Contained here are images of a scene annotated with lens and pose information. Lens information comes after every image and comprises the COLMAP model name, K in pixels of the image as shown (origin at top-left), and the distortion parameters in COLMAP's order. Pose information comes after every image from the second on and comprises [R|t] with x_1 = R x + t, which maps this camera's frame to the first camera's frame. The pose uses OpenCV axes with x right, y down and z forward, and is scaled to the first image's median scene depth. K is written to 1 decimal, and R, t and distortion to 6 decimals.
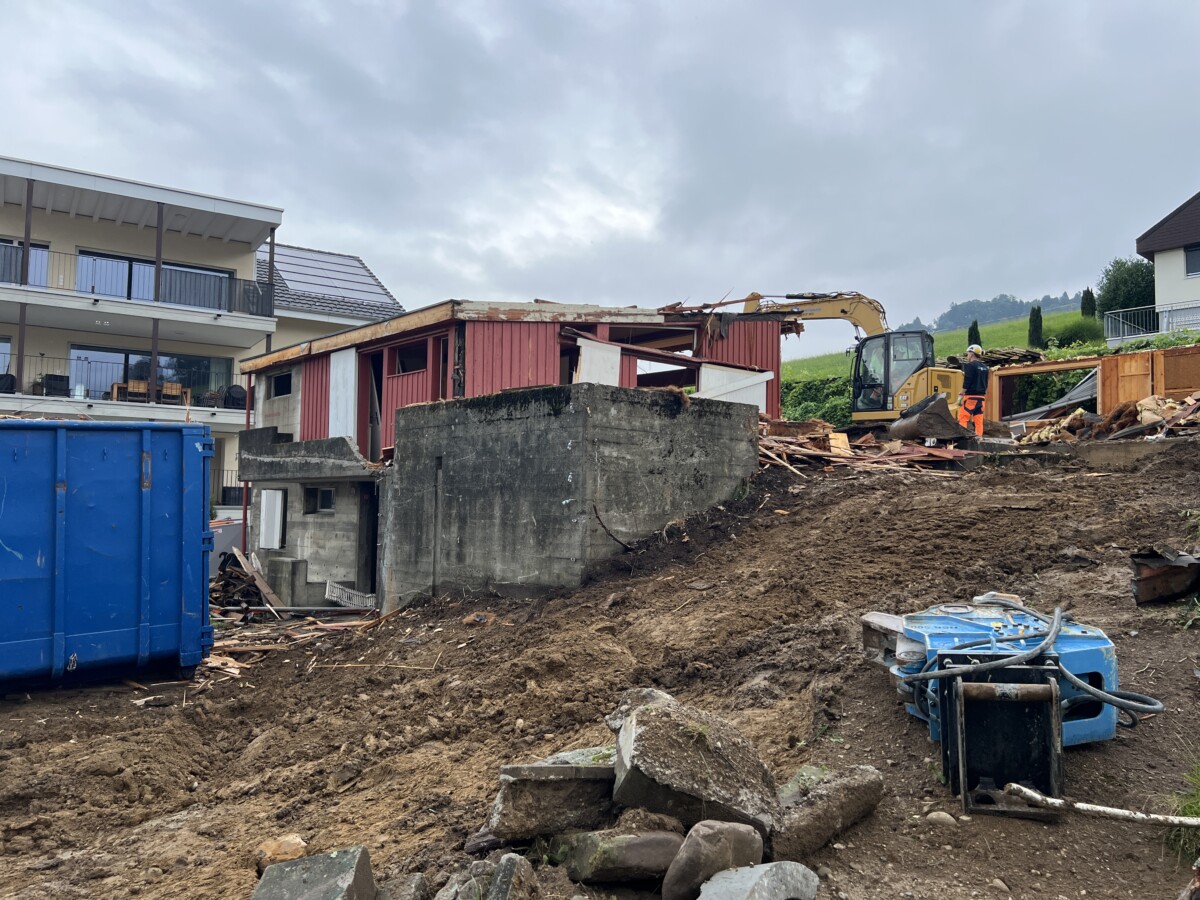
lens RADIAL K [[892.8, 0, 600.0], [0, 892.8, 450.0], [0, 0, 1]] dist [0.042416, -0.004047]
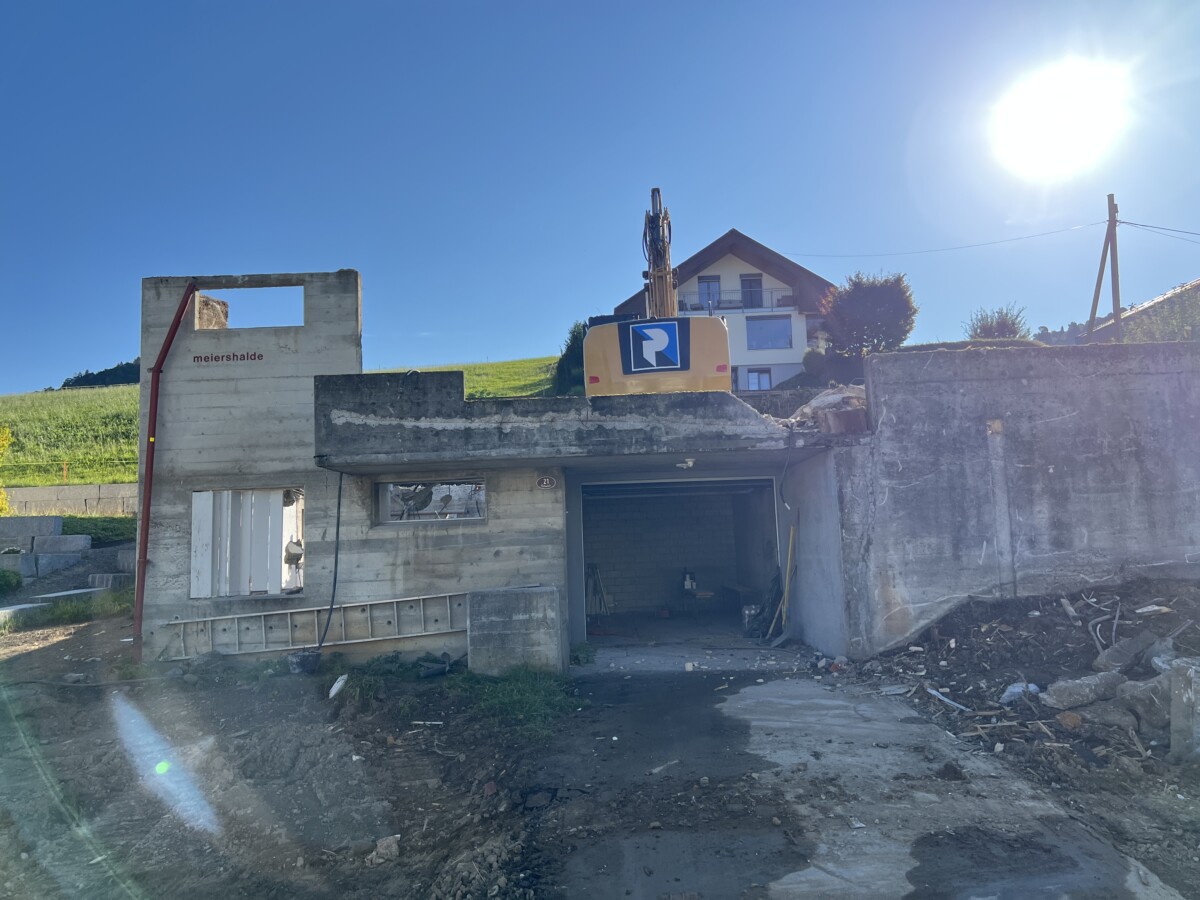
lens RADIAL K [[892.8, 0, 600.0], [0, 892.8, 450.0], [0, 0, 1]] dist [0.042416, -0.004047]
pose [[0.694715, 0.048330, 0.717660, -1.008722], [-0.004609, 0.998019, -0.062748, 0.088664], [-0.719271, 0.040284, 0.693561, 0.723874]]
